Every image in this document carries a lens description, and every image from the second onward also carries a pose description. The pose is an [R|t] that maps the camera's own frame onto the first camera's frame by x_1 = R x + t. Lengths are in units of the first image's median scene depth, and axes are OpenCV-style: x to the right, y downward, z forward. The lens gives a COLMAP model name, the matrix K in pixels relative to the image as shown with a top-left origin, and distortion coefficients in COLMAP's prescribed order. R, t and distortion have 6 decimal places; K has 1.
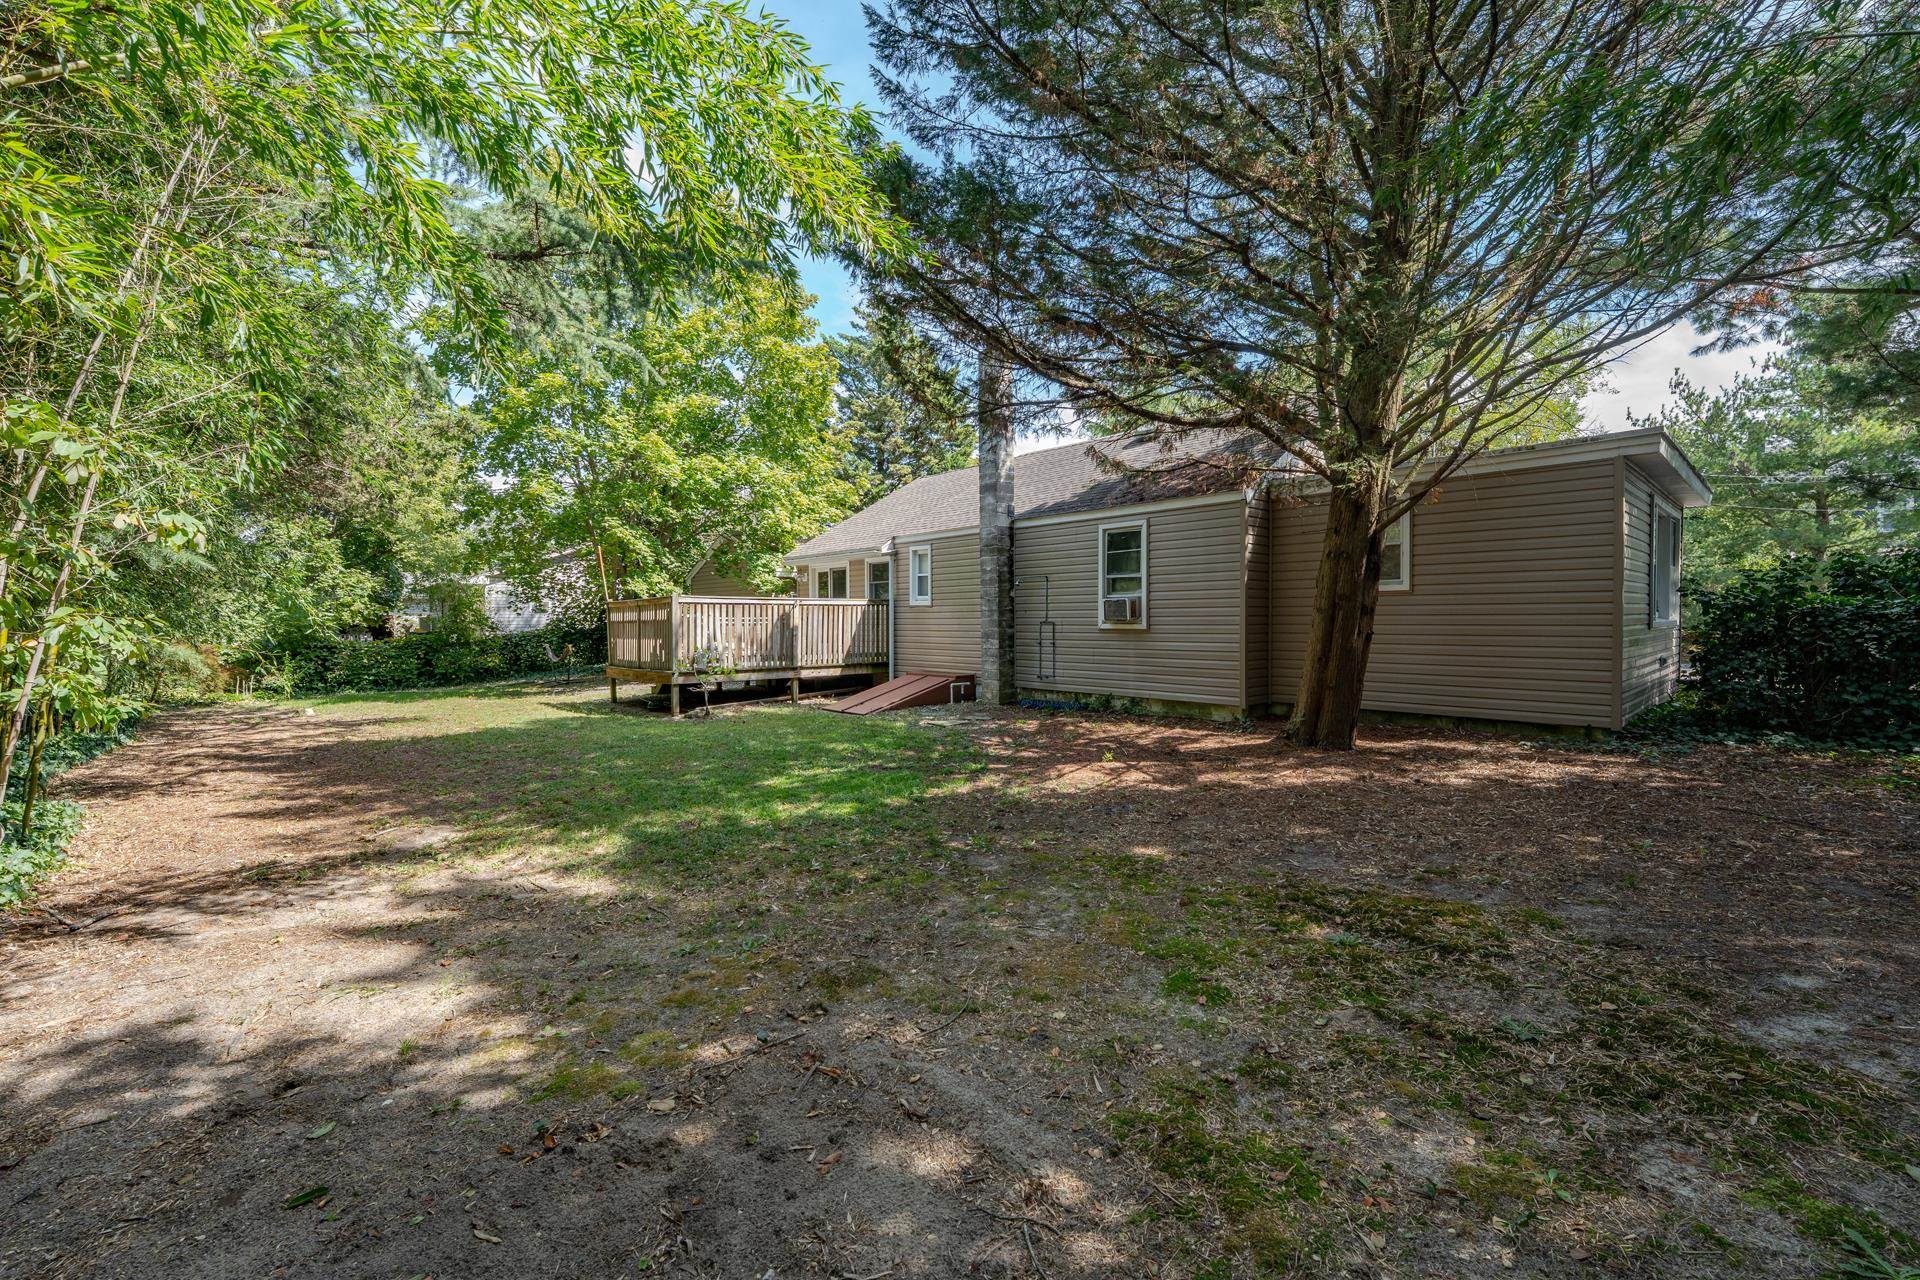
lens RADIAL K [[788.5, 0, 962.0], [0, 788.5, 636.1], [0, 0, 1]] dist [-0.030520, 0.004107]
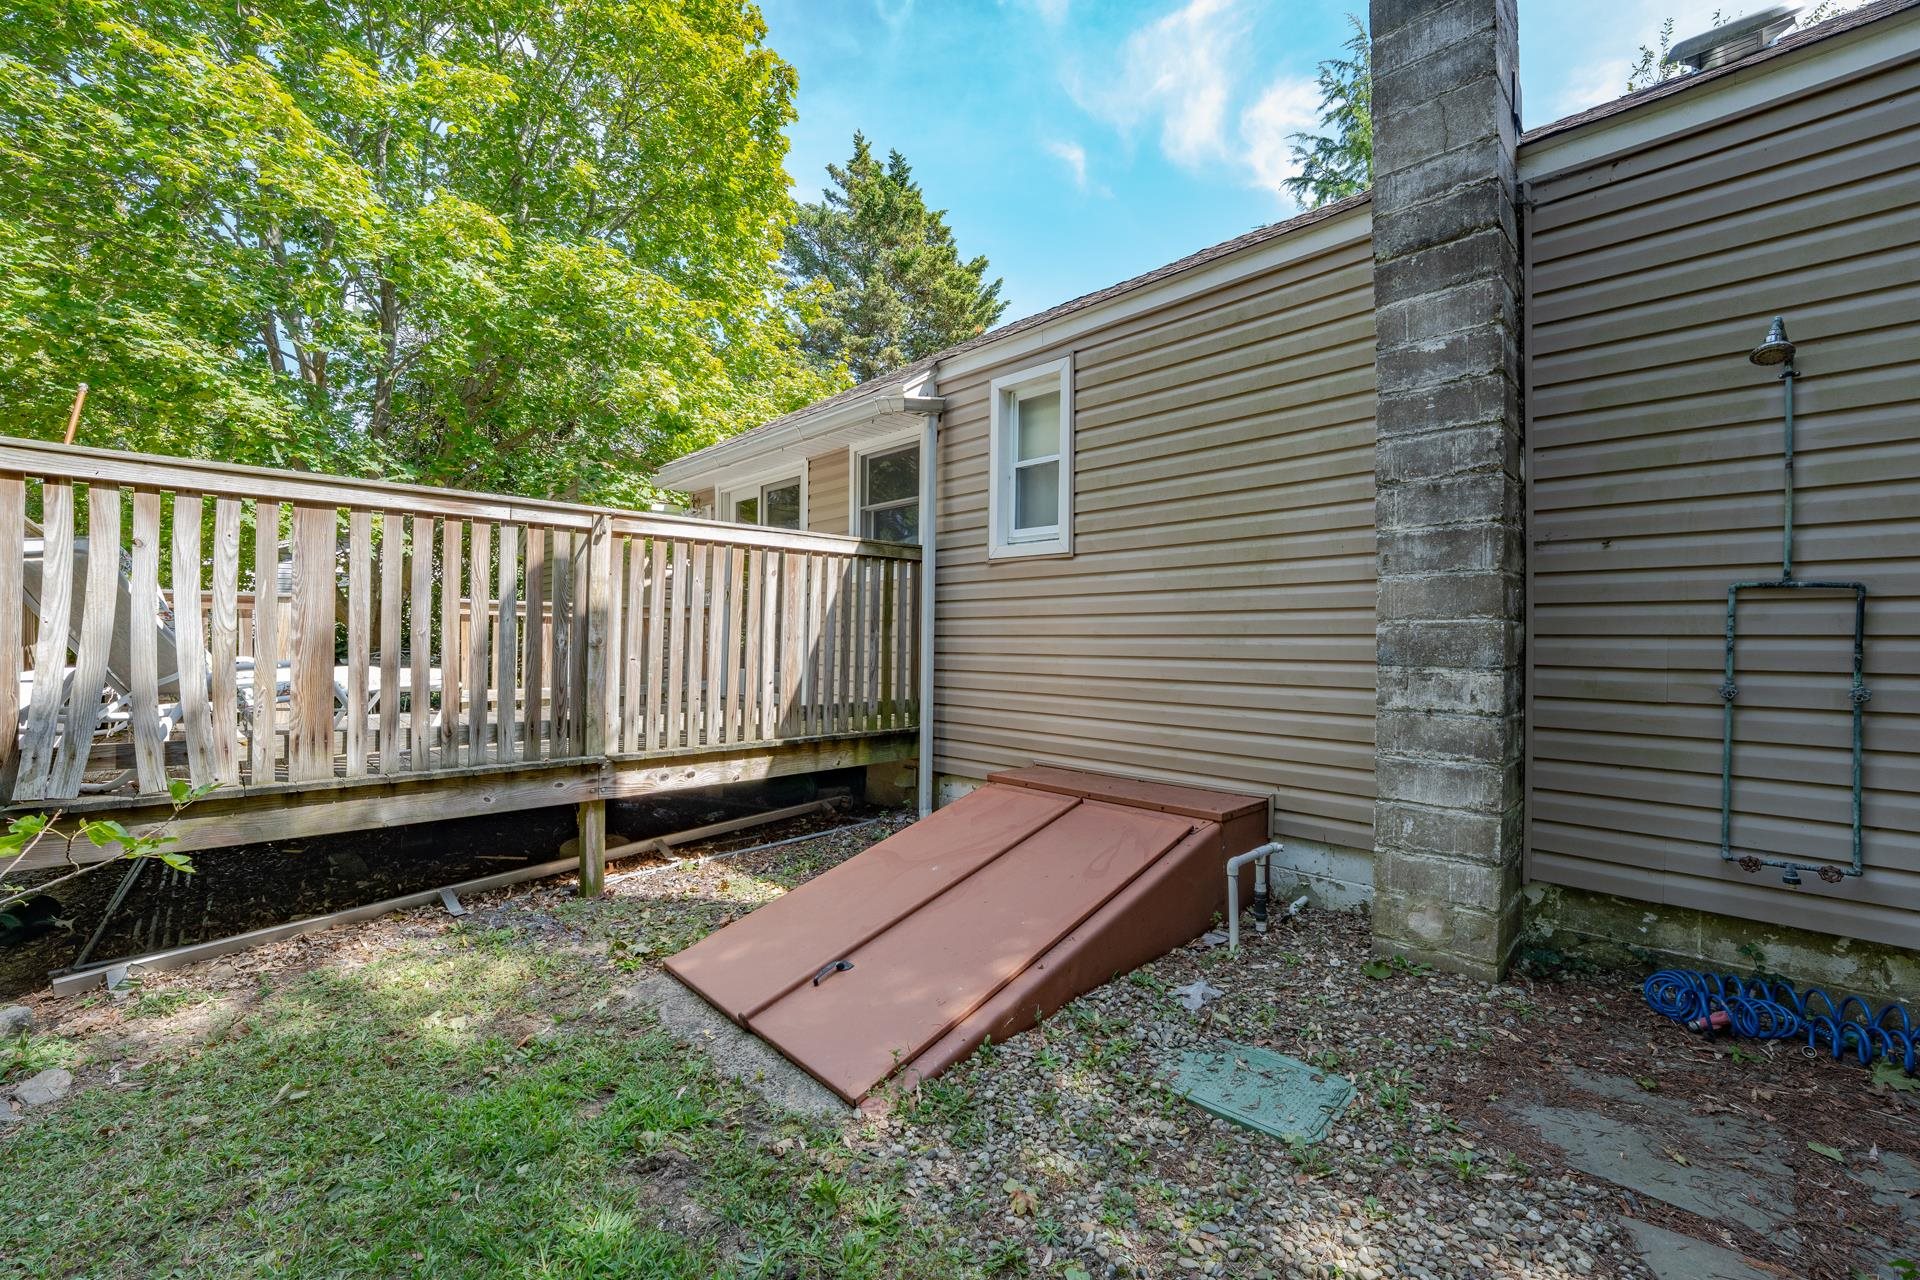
lens RADIAL K [[780.0, 0, 968.8], [0, 780.0, 638.3], [0, 0, 1]] dist [-0.002836, -0.000459]
pose [[0.998813, 0.012335, 0.047128, -0.097181], [-0.011161, 0.999623, -0.025103, 0.002204], [-0.047419, 0.024547, 0.998573, 0.736824]]
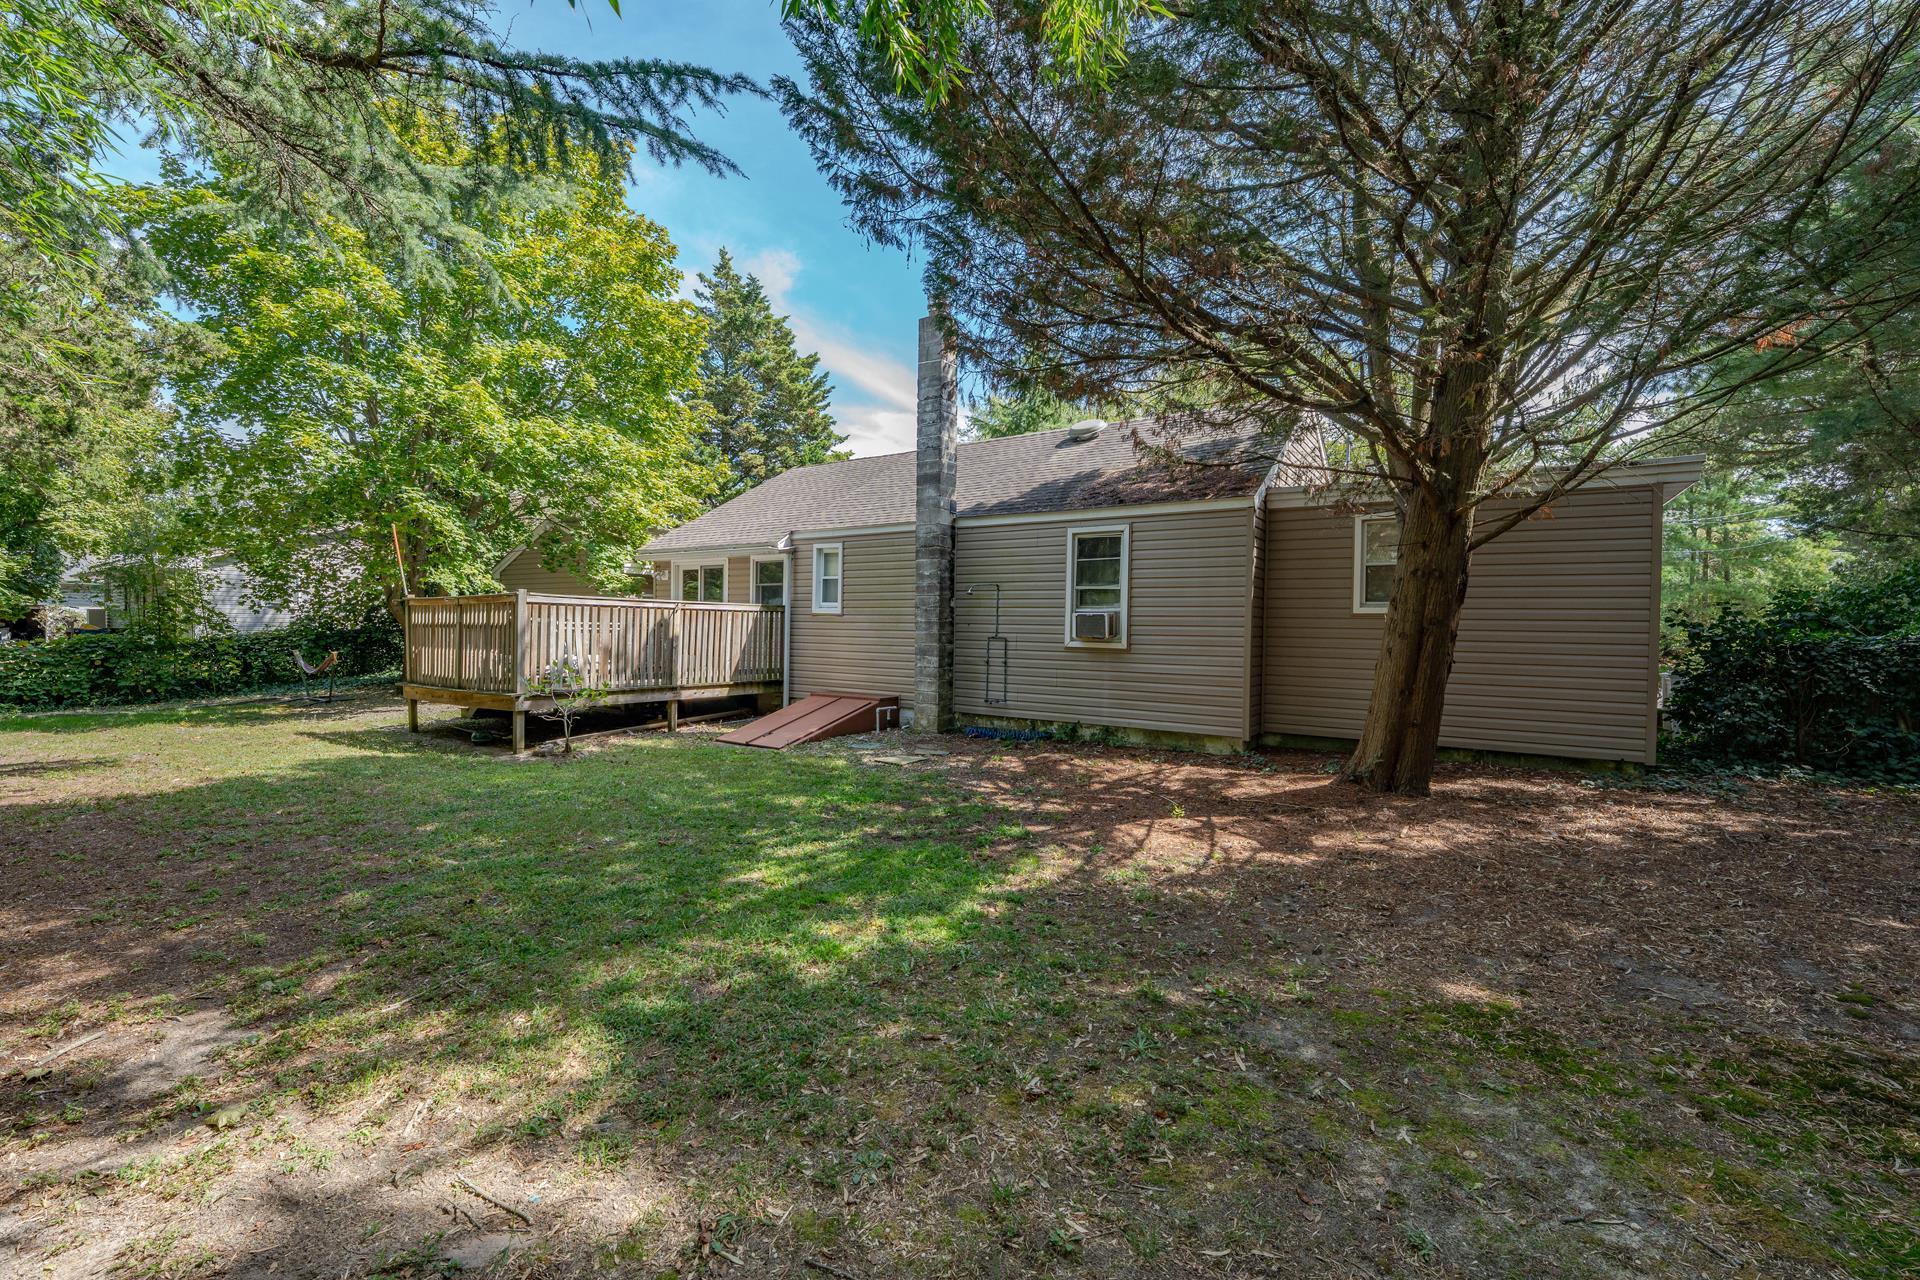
lens RADIAL K [[788.5, 0, 962.0], [0, 788.5, 636.1], [0, 0, 1]] dist [-0.030520, 0.004107]
pose [[0.968770, 0.019649, 0.247183, -0.128949], [-0.017213, 0.999780, -0.012012, -0.007593], [-0.247364, 0.007382, 0.968894, 0.156445]]
